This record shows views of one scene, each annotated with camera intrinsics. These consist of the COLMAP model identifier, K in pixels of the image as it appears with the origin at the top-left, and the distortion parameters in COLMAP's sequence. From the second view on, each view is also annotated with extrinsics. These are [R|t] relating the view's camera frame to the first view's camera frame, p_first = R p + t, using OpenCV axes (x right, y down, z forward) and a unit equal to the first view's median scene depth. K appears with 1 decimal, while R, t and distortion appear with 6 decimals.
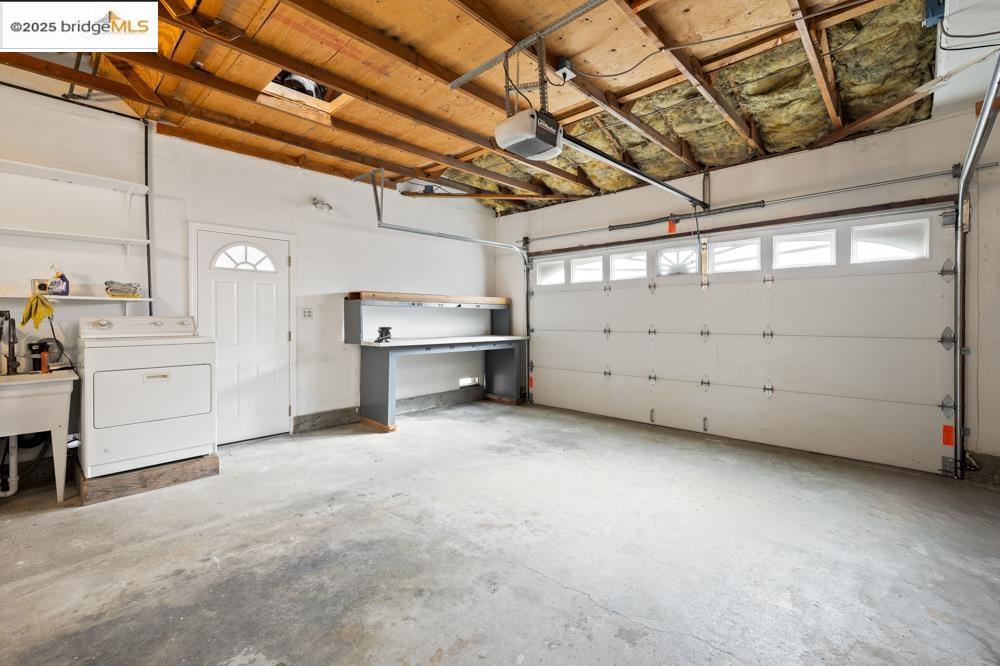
lens RADIAL K [[431.5, 0, 500.3], [0, 431.5, 324.9], [0, 0, 1]] dist [-0.004158, -0.000413]
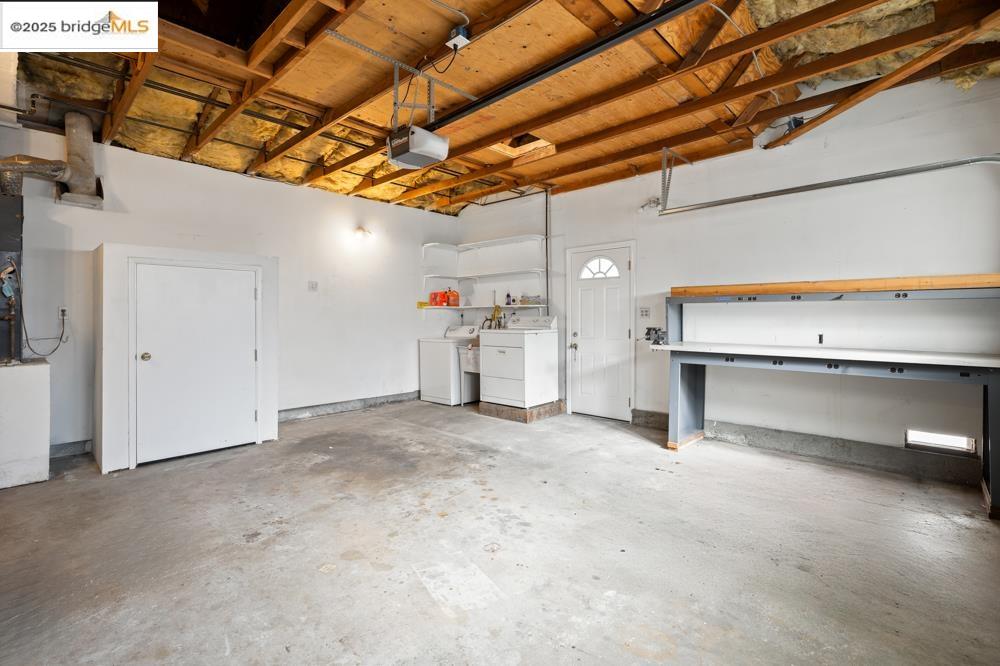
lens RADIAL K [[461.8, 0, 500.2], [0, 461.8, 324.8], [0, 0, 1]] dist [-0.002839, -0.000019]
pose [[-0.004378, 0.018440, -0.999820, 0.971748], [-0.016504, 0.999692, 0.018510, -0.019035], [0.999854, 0.016582, -0.004073, 0.965588]]
